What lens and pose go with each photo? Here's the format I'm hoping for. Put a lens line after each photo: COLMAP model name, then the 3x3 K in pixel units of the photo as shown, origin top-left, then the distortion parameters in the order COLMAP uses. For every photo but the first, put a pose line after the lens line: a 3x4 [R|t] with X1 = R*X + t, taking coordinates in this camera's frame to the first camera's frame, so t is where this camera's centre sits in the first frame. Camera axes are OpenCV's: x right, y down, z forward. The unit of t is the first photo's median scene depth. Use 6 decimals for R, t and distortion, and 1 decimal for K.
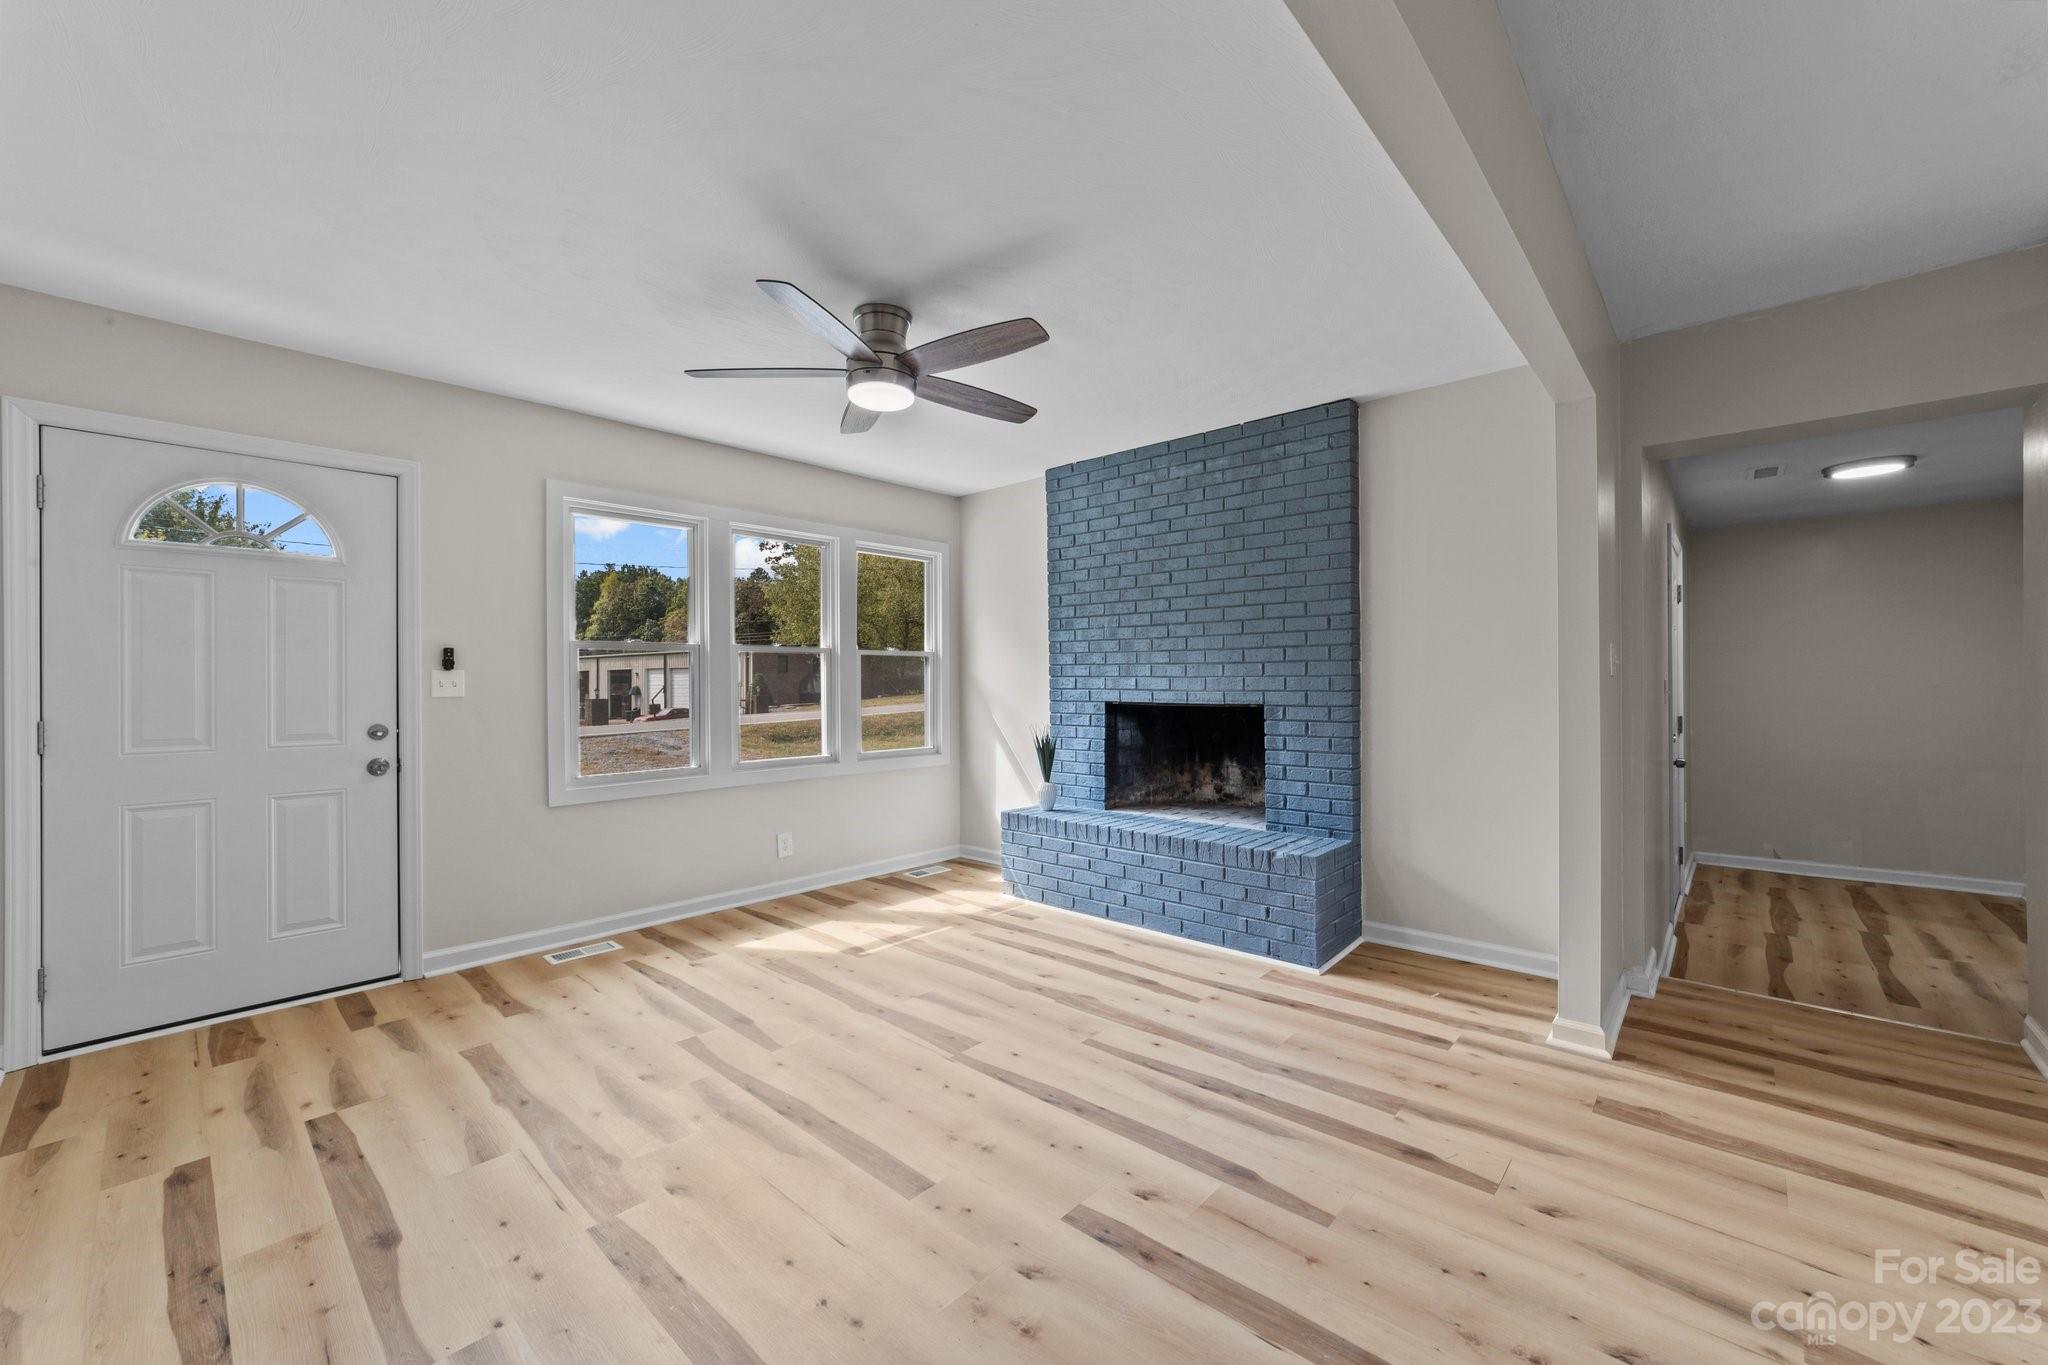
lens RADIAL K [[797.6, 0, 1031.6], [0, 797.6, 683.4], [0, 0, 1]] dist [-0.011259, 0.002167]
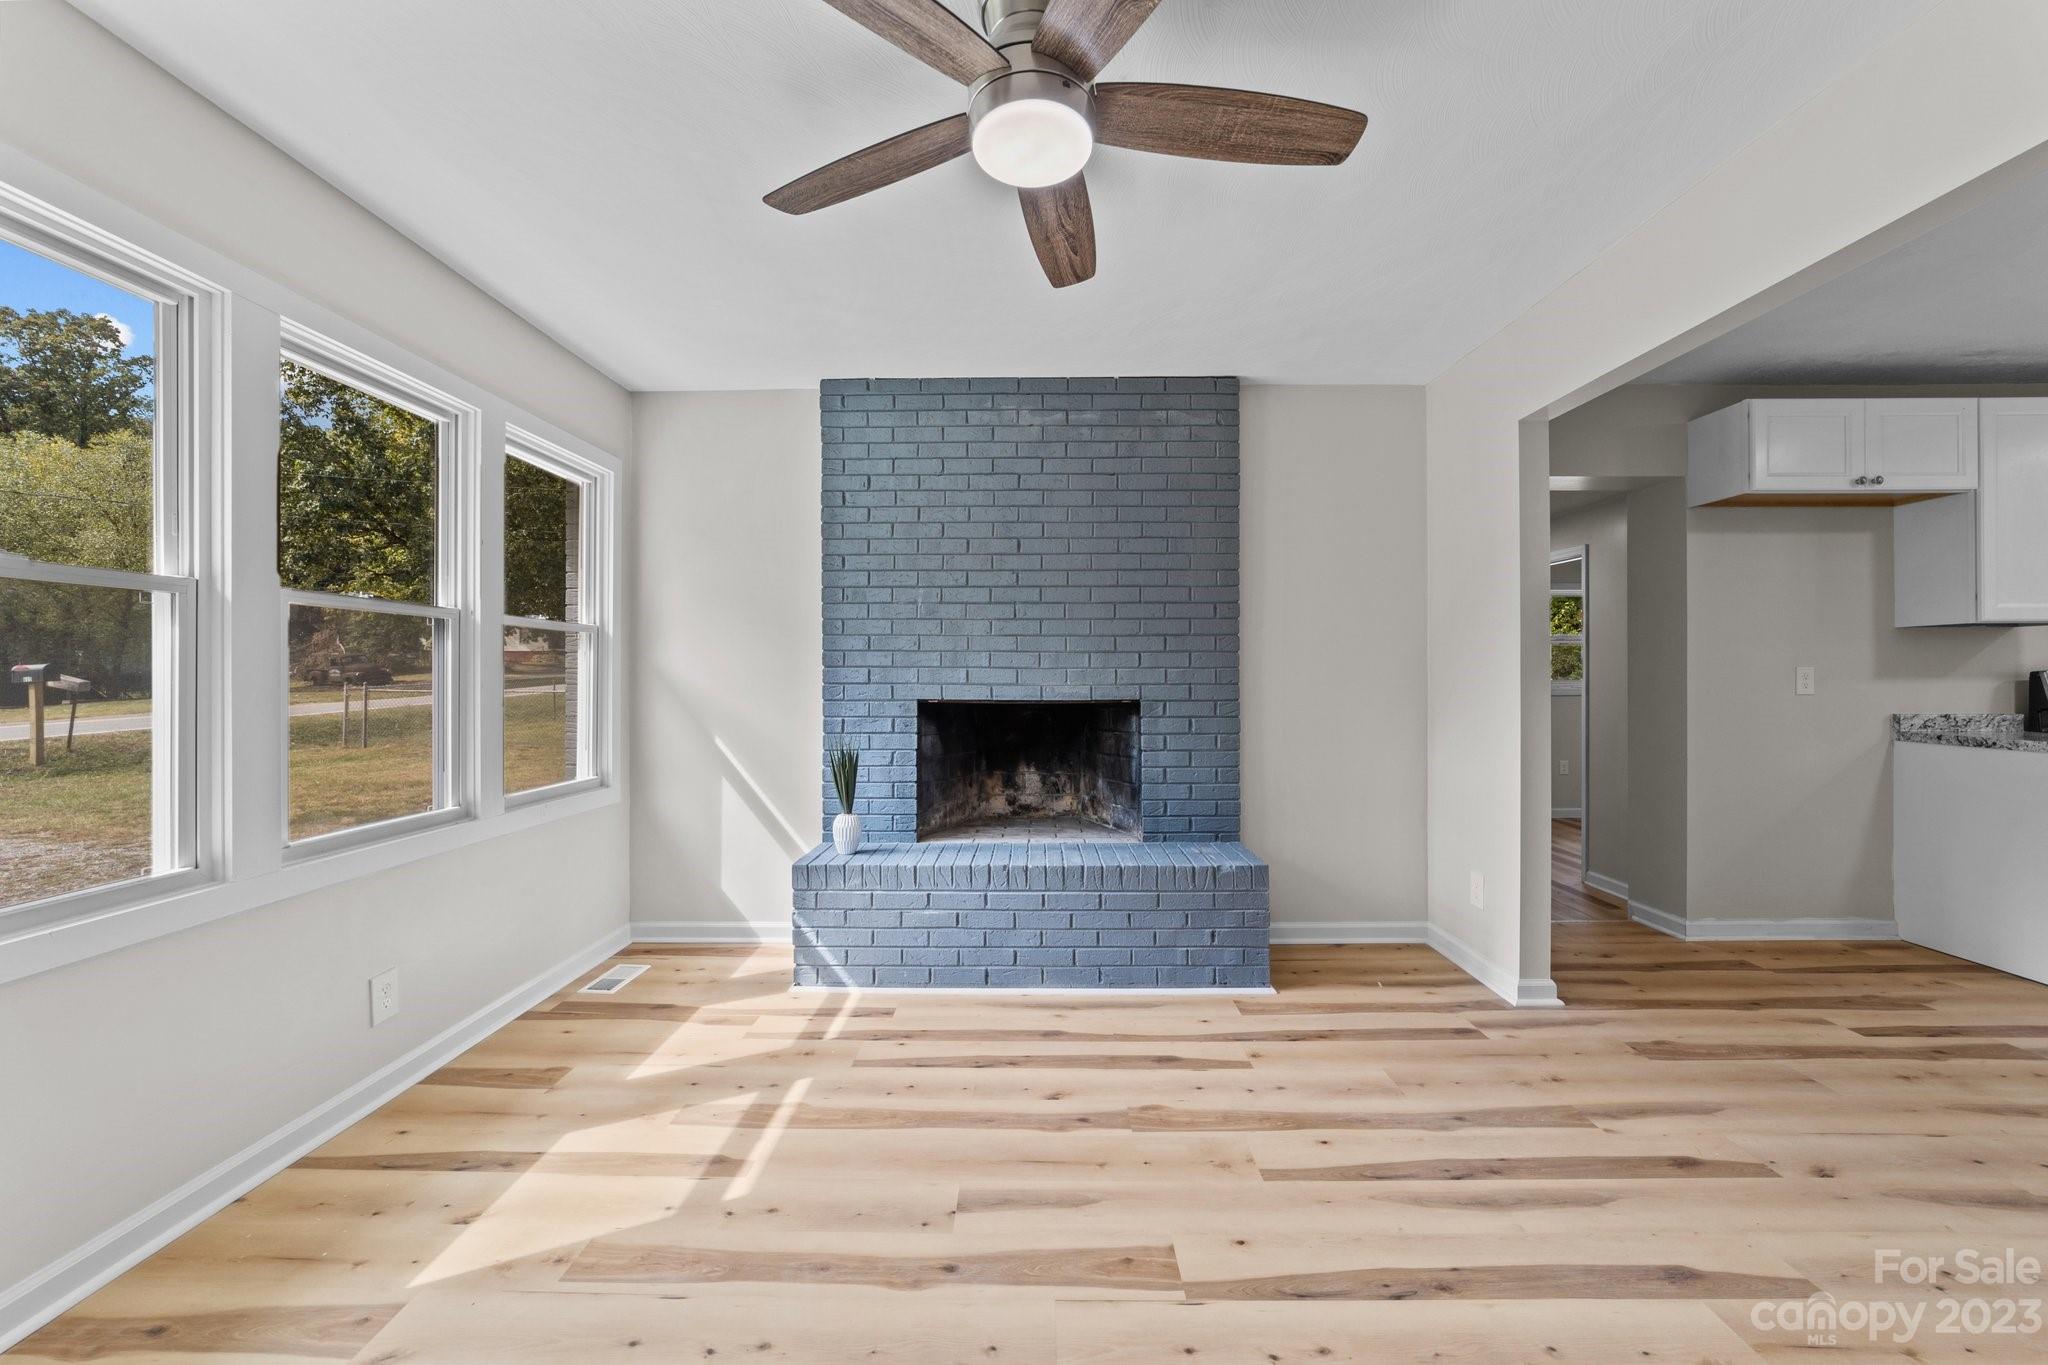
lens RADIAL K [[797.6, 0, 1025.2], [0, 797.6, 675.0], [0, 0, 1]] dist [-0.011259, 0.002167]
pose [[0.753657, 0.005717, 0.657243, -0.386103], [0.001540, 0.999944, -0.010464, 0.008186], [-0.657266, 0.008899, 0.753606, 0.418406]]
